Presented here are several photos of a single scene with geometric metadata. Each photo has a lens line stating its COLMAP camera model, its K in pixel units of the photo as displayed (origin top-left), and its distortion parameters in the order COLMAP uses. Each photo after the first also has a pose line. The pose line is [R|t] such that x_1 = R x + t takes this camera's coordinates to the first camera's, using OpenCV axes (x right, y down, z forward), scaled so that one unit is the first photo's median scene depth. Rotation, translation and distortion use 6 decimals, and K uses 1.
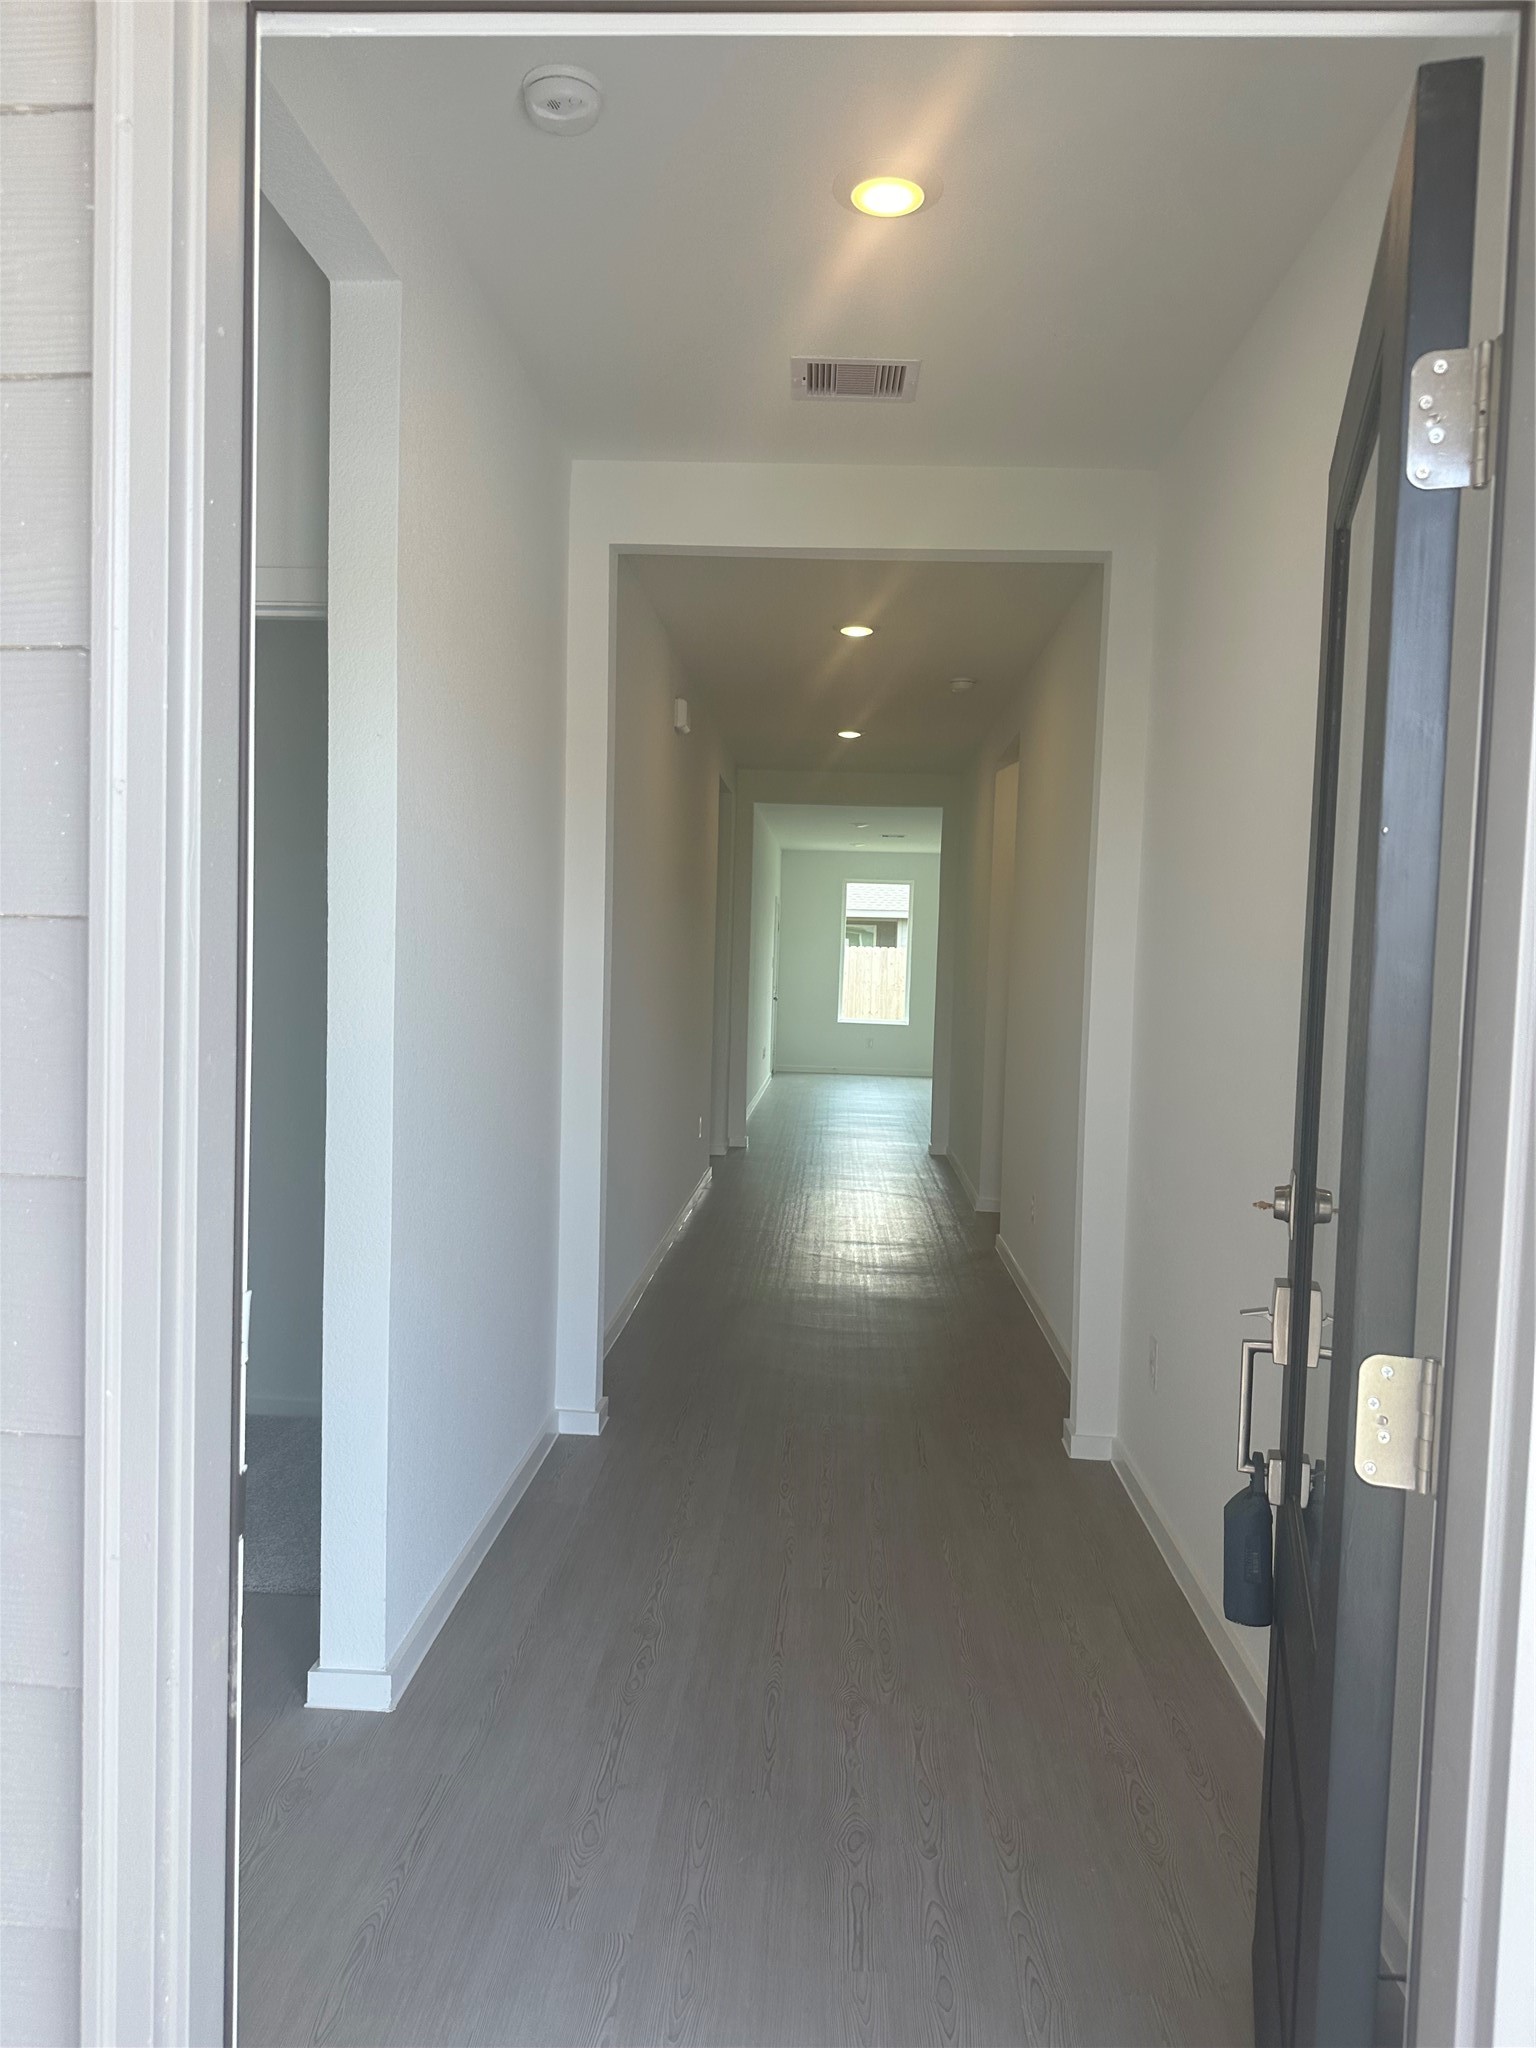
lens RADIAL K [[1426.4, 0, 771.9], [0, 1426.4, 1035.8], [0, 0, 1]] dist [0.000247, -0.000226]
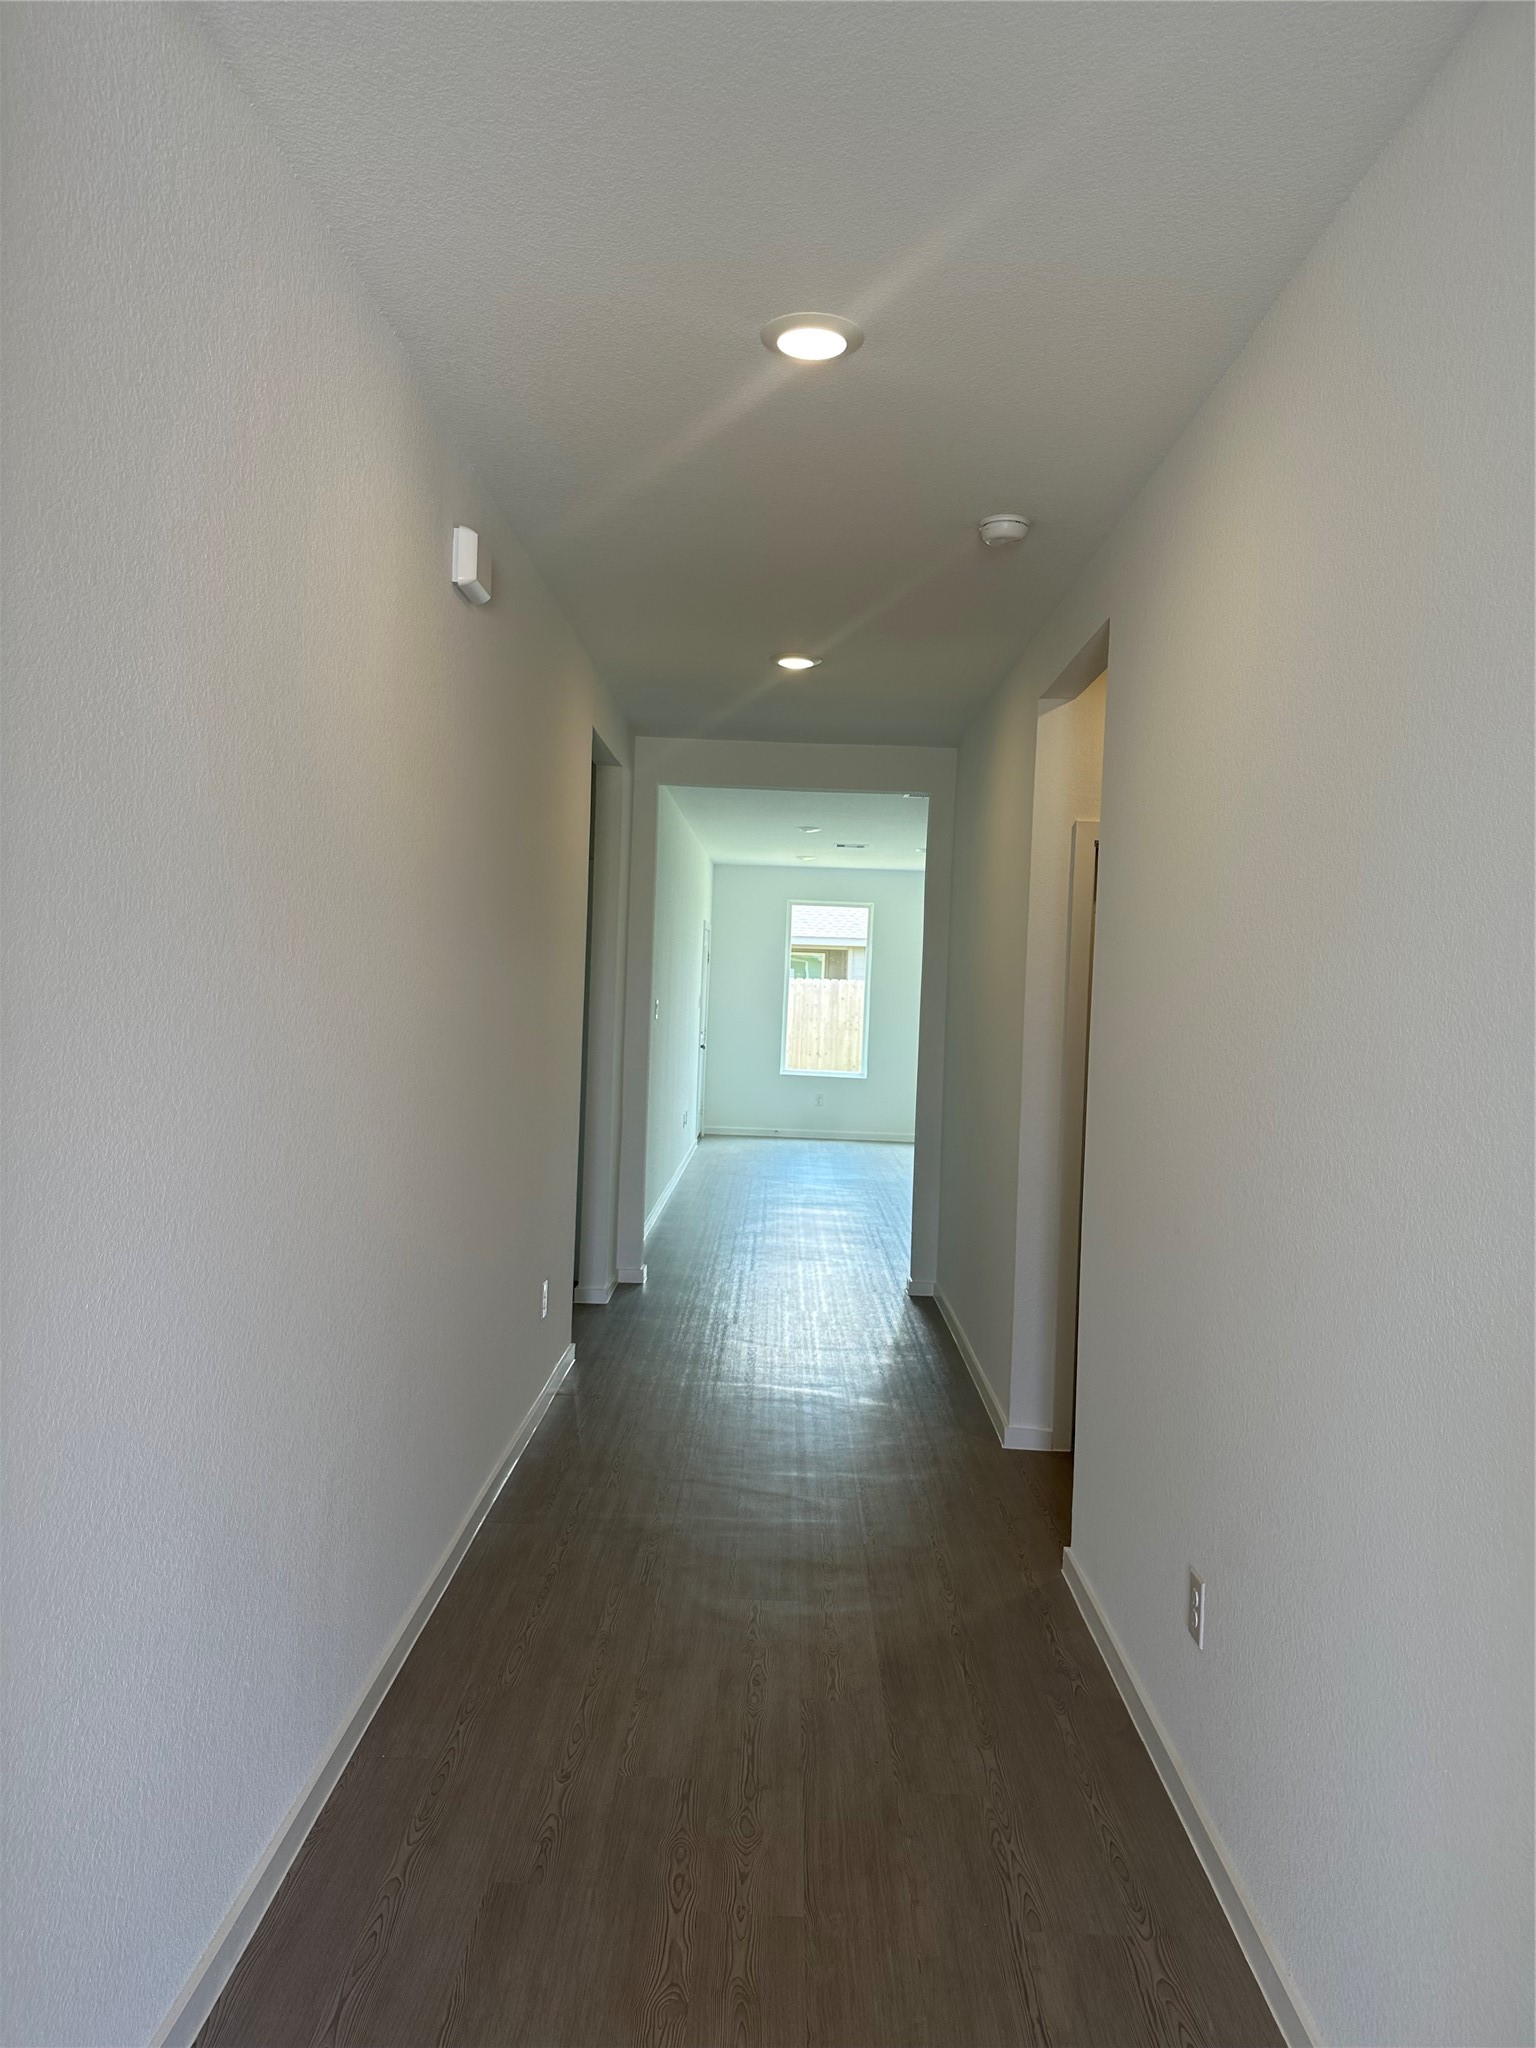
lens RADIAL K [[1445.8, 0, 768.0], [0, 1445.8, 1024.0], [0, 0, 1]] dist [-0.000285, -0.000581]
pose [[0.999330, 0.006662, 0.035979, 0.010185], [-0.005713, 0.999635, -0.026402, -0.017876], [-0.036142, 0.026179, 0.999004, 0.186574]]
